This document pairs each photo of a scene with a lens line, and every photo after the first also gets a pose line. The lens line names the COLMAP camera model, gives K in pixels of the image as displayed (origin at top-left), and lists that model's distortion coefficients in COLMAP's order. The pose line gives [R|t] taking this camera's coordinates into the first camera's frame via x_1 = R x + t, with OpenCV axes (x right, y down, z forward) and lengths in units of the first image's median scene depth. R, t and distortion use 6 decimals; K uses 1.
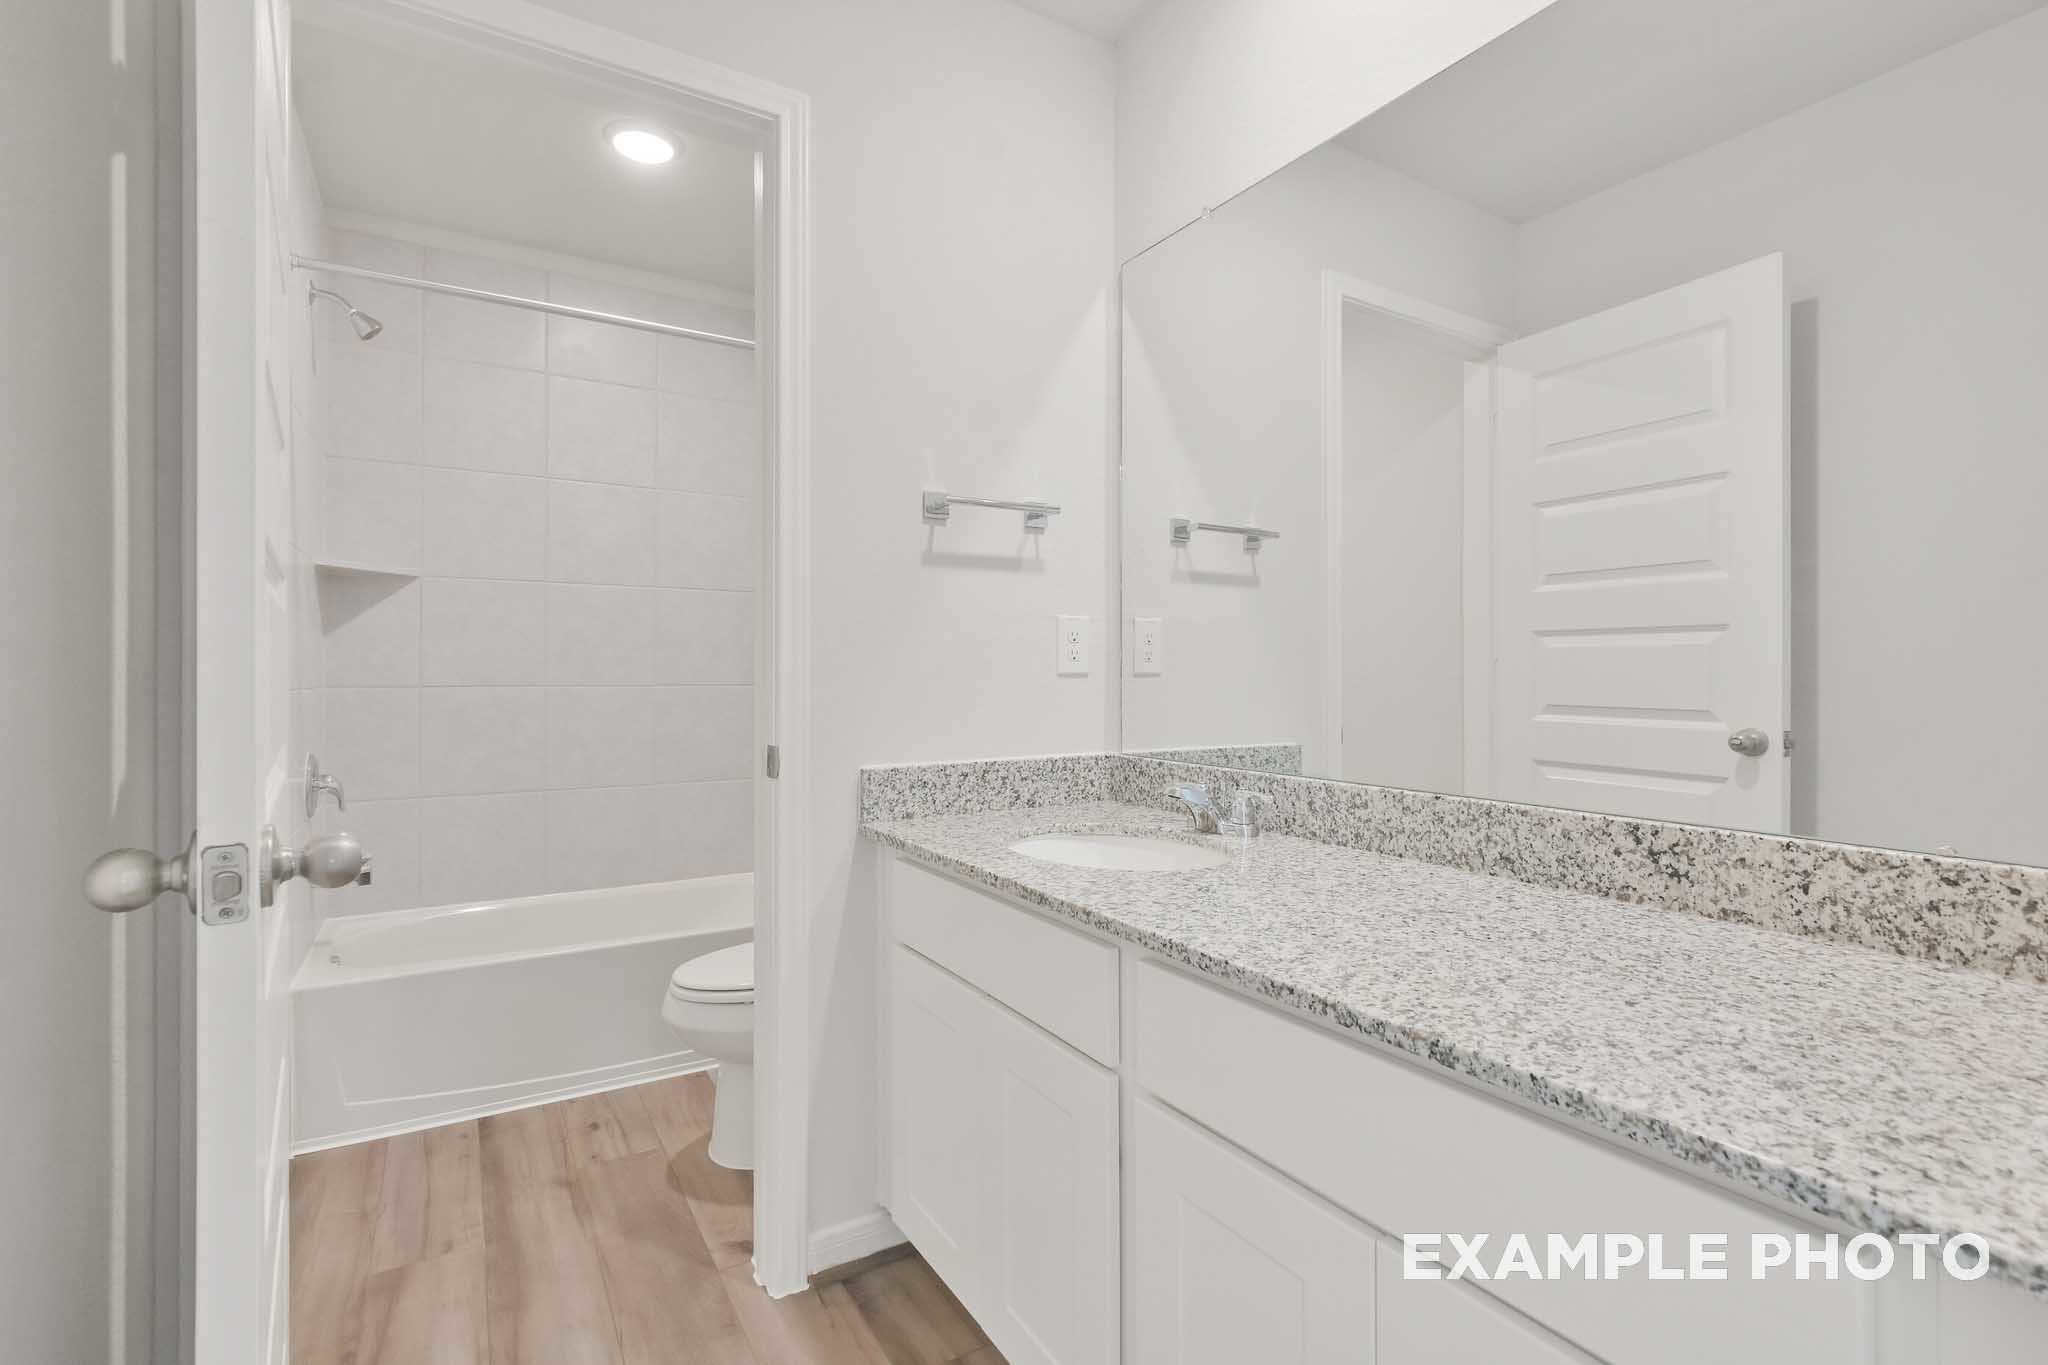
lens RADIAL K [[918.0, 0, 1017.0], [0, 918.0, 675.4], [0, 0, 1]] dist [0.000912, -0.000580]
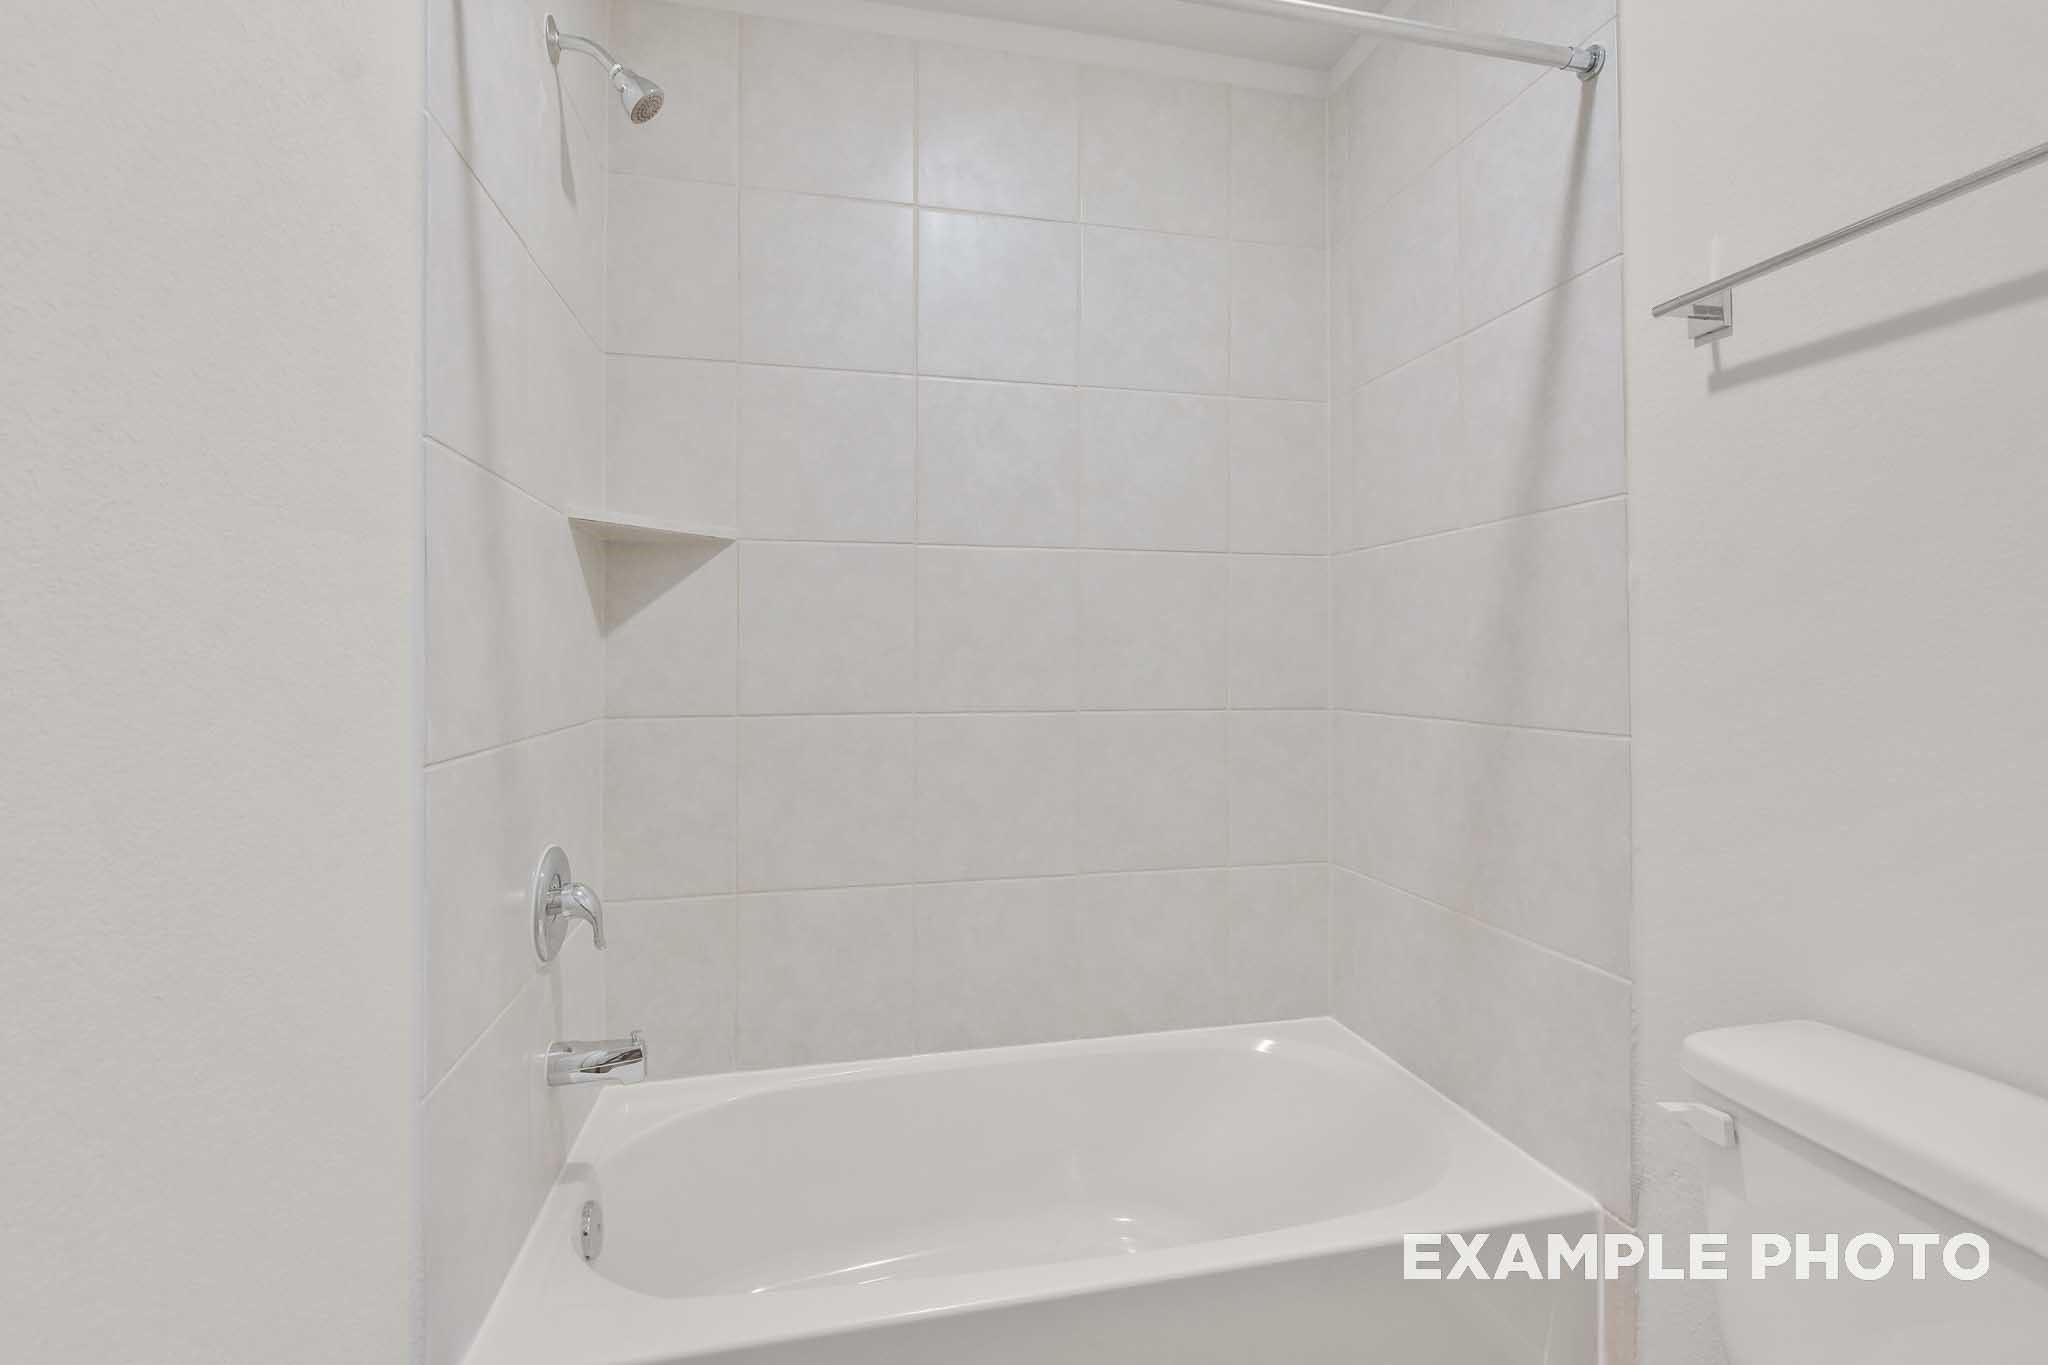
lens RADIAL K [[918.0, 0, 1017.0], [0, 918.0, 675.4], [0, 0, 1]] dist [0.000912, -0.000580]
pose [[0.938260, 0.001082, -0.345929, -0.269365], [0.001654, 0.999970, 0.007612, -0.020978], [0.345926, -0.007714, 0.938230, 0.507009]]
